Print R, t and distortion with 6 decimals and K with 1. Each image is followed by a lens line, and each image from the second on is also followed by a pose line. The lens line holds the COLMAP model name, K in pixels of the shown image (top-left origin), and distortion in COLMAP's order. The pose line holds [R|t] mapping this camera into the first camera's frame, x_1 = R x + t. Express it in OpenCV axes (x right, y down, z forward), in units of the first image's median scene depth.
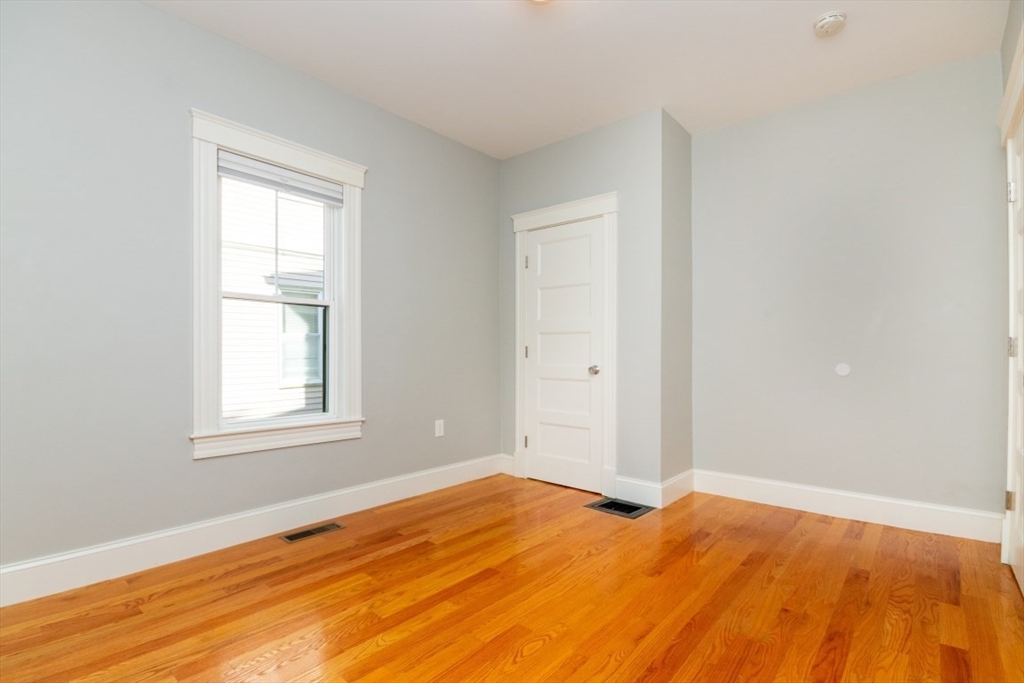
lens RADIAL K [[482.4, 0, 516.3], [0, 482.4, 349.2], [0, 0, 1]] dist [-0.011359, -0.000777]
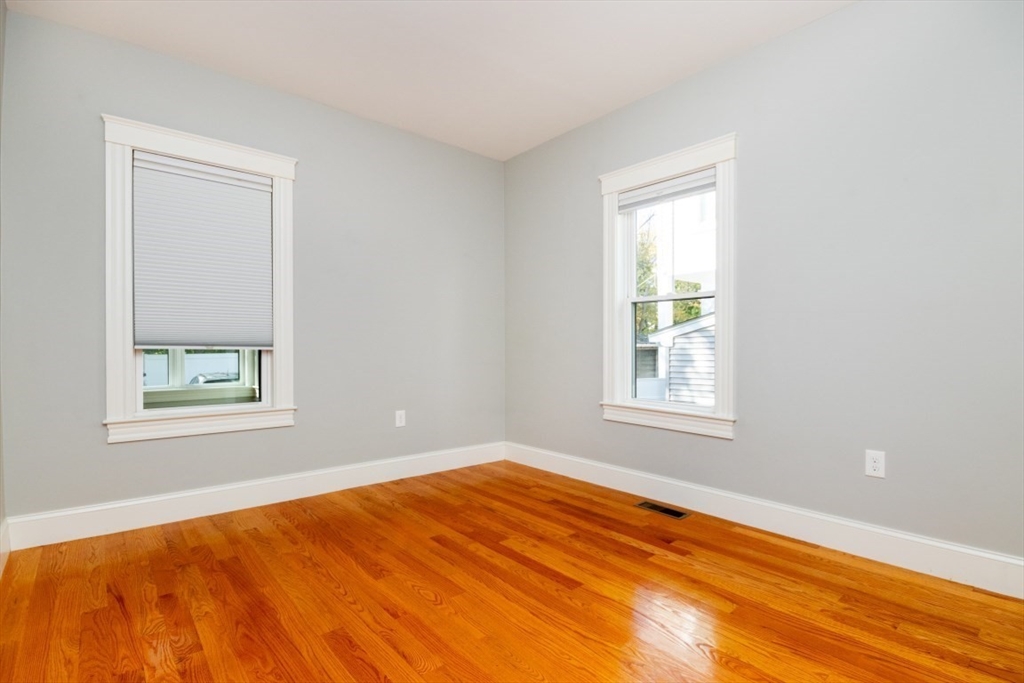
lens RADIAL K [[482.4, 0, 516.3], [0, 482.4, 349.2], [0, 0, 1]] dist [-0.011359, -0.000777]
pose [[-0.151161, 0.004476, -0.988499, 0.853632], [0.011192, 0.999933, 0.002816, 0.012582], [0.988446, -0.010637, -0.151201, 1.025187]]
